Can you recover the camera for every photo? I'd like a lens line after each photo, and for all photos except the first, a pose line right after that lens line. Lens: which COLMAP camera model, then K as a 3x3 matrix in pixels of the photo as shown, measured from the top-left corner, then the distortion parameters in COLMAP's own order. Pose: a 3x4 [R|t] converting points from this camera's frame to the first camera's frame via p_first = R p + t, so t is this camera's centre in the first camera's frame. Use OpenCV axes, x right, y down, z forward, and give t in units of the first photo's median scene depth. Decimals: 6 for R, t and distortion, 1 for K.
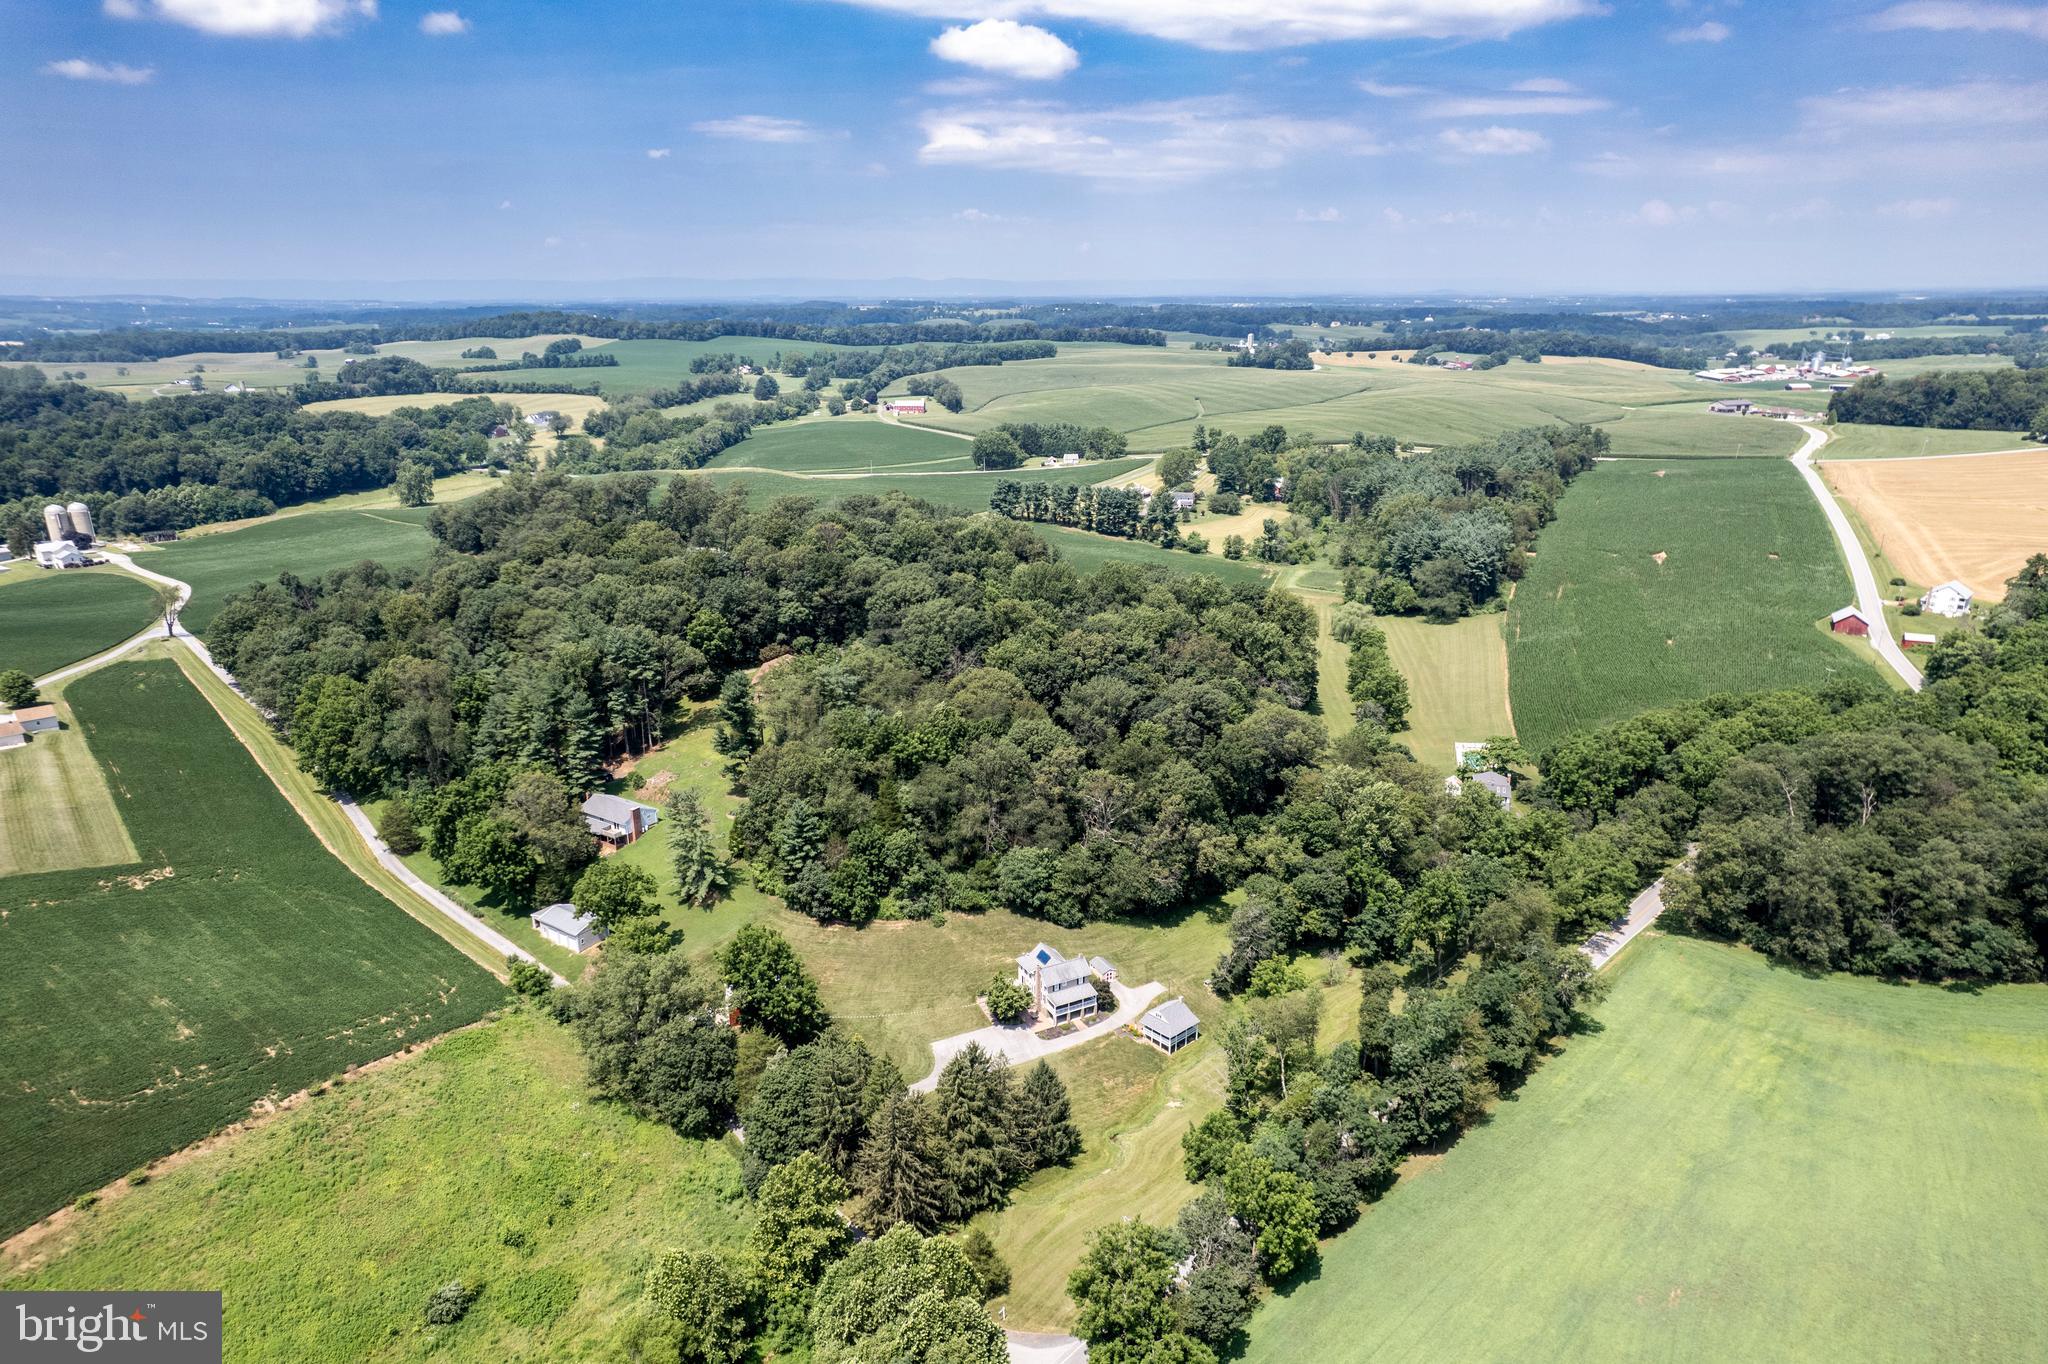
lens RADIAL K [[1302.4, 0, 1024.0], [0, 1302.4, 682.0], [0, 0, 1]] dist [-0.028624, 0.056390]
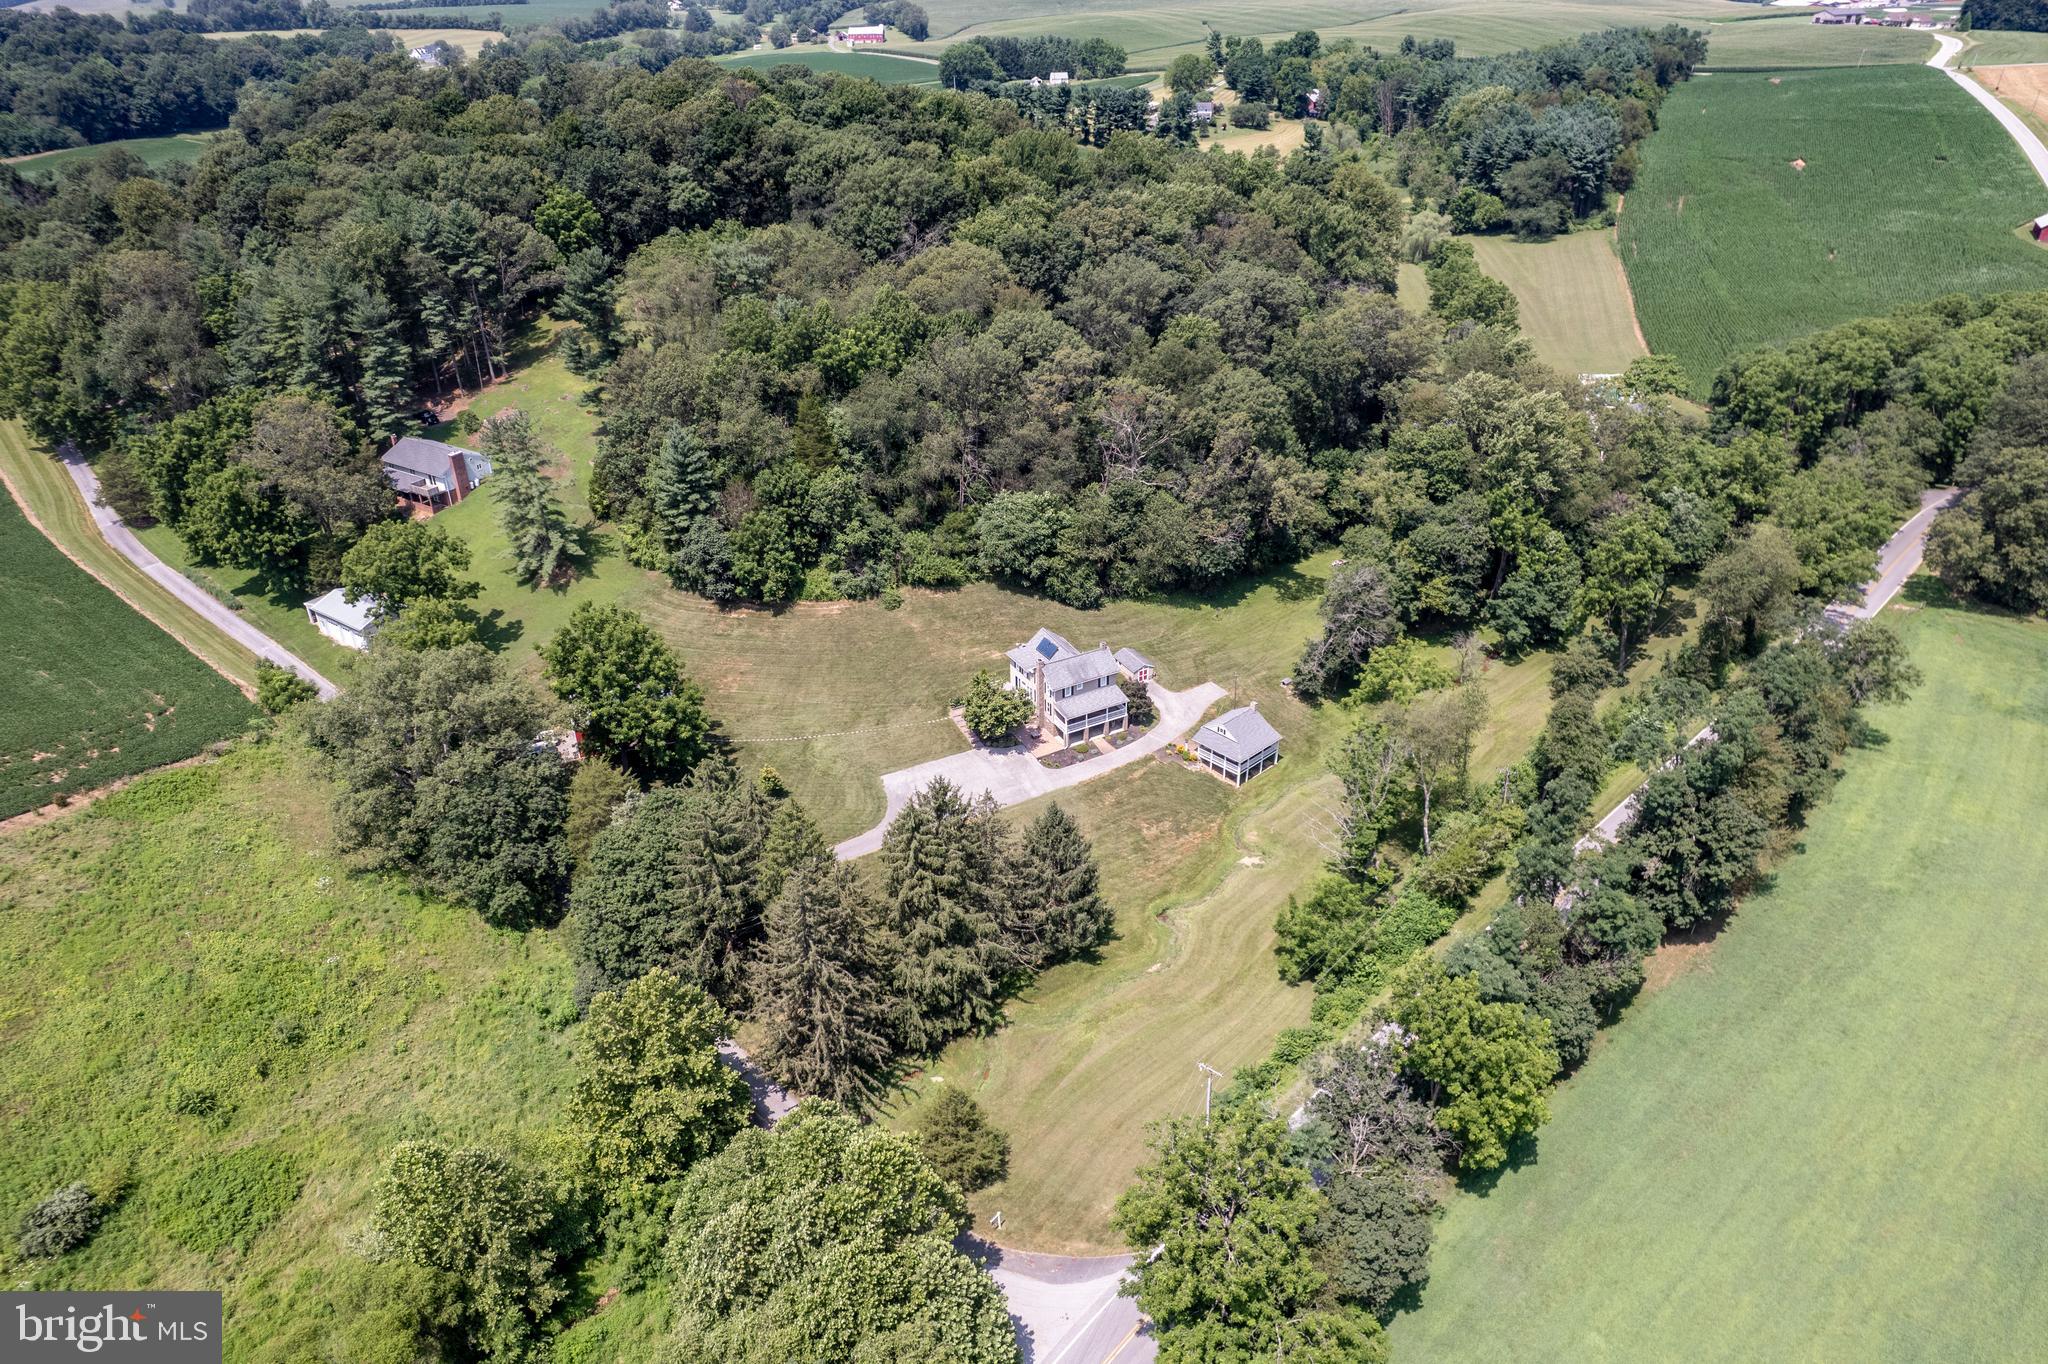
lens RADIAL K [[1337.8, 0, 1024.0], [0, 1337.8, 682.0], [0, 0, 1]] dist [-0.069885, 0.069111]
pose [[0.999817, -0.015849, 0.010759, -0.004407], [0.013180, 0.976743, 0.214009, 0.074790], [-0.013901, -0.213828, 0.976773, 0.299329]]
